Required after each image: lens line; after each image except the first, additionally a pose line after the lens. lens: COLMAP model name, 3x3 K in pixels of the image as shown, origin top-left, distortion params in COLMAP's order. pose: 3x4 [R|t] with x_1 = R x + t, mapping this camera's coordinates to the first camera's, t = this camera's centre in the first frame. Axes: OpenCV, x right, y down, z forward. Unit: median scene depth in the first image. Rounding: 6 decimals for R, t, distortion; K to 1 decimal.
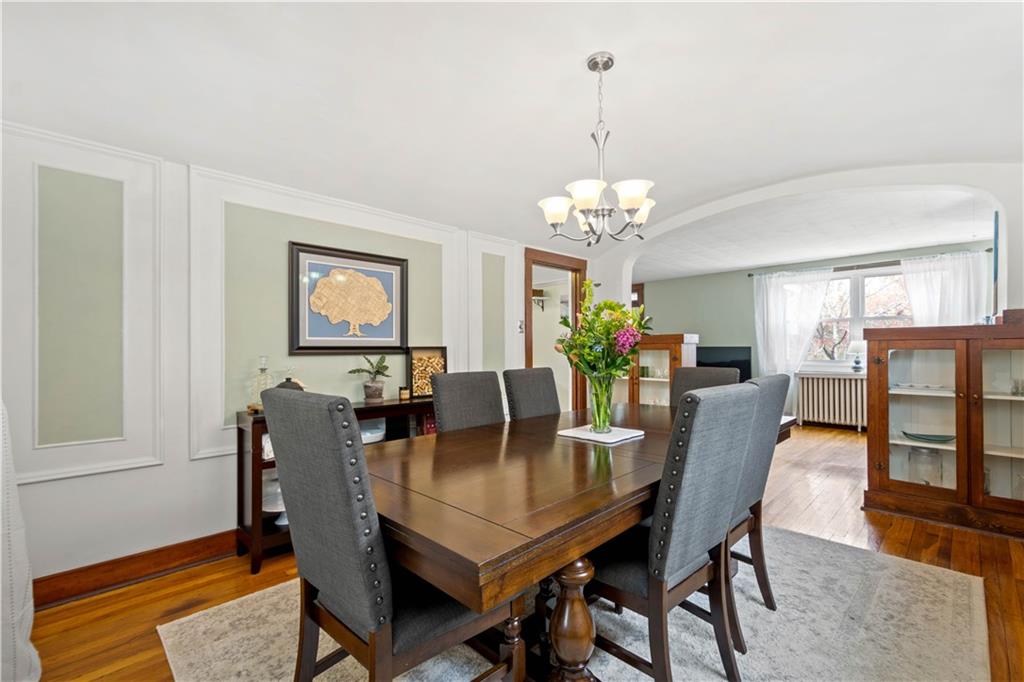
lens RADIAL K [[449.8, 0, 507.2], [0, 449.8, 344.0], [0, 0, 1]] dist [0.003423, -0.000084]
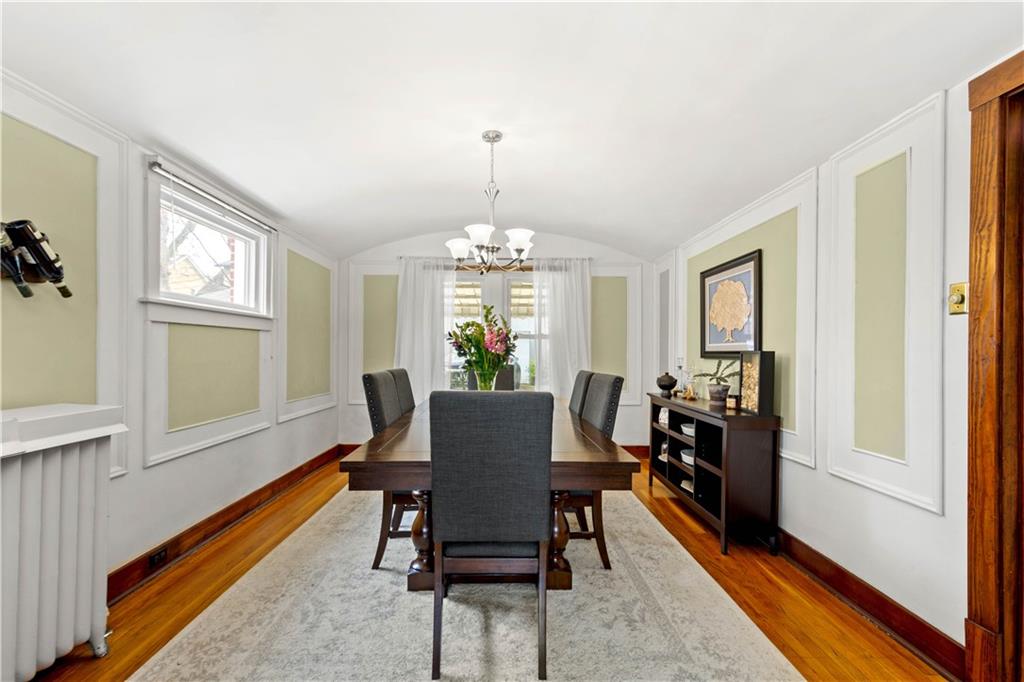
lens RADIAL K [[449.8, 0, 504.9], [0, 449.8, 348.6], [0, 0, 1]] dist [0.003423, -0.000084]
pose [[-0.702816, -0.005143, -0.711353, 0.269099], [0.002923, 0.999945, -0.010117, 0.002552], [0.711366, -0.009190, -0.702762, 0.469173]]
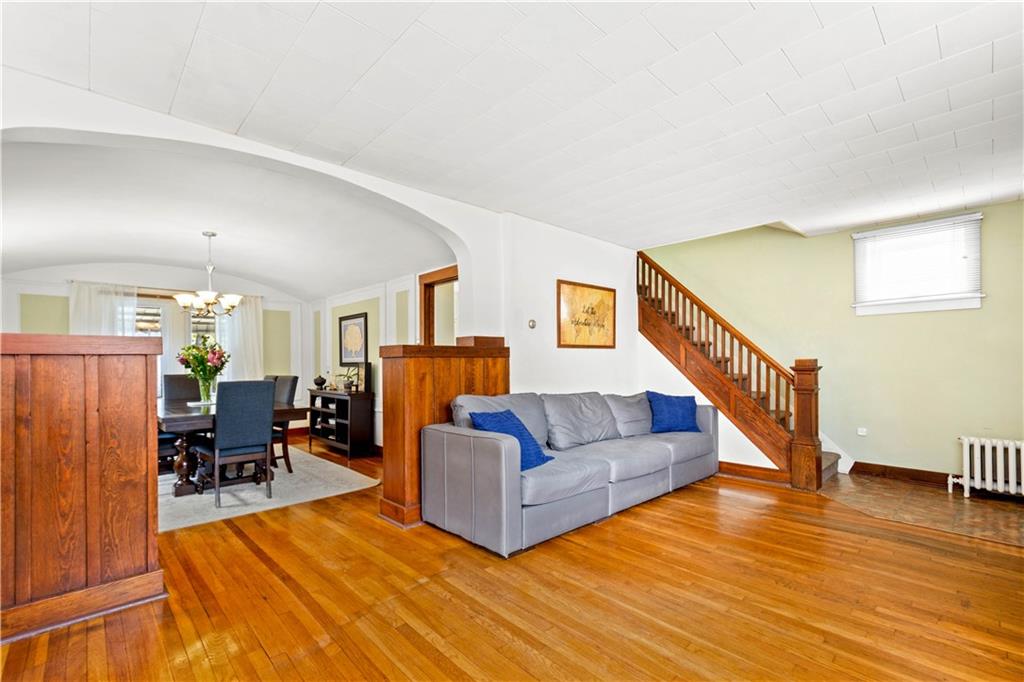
lens RADIAL K [[449.8, 0, 511.2], [0, 449.8, 360.9], [0, 0, 1]] dist [0.003423, -0.000084]
pose [[-0.028220, 0.001809, -0.999600, 0.553694], [0.017579, 0.999845, 0.001313, 0.002394], [0.999447, -0.017534, -0.028248, 0.598309]]
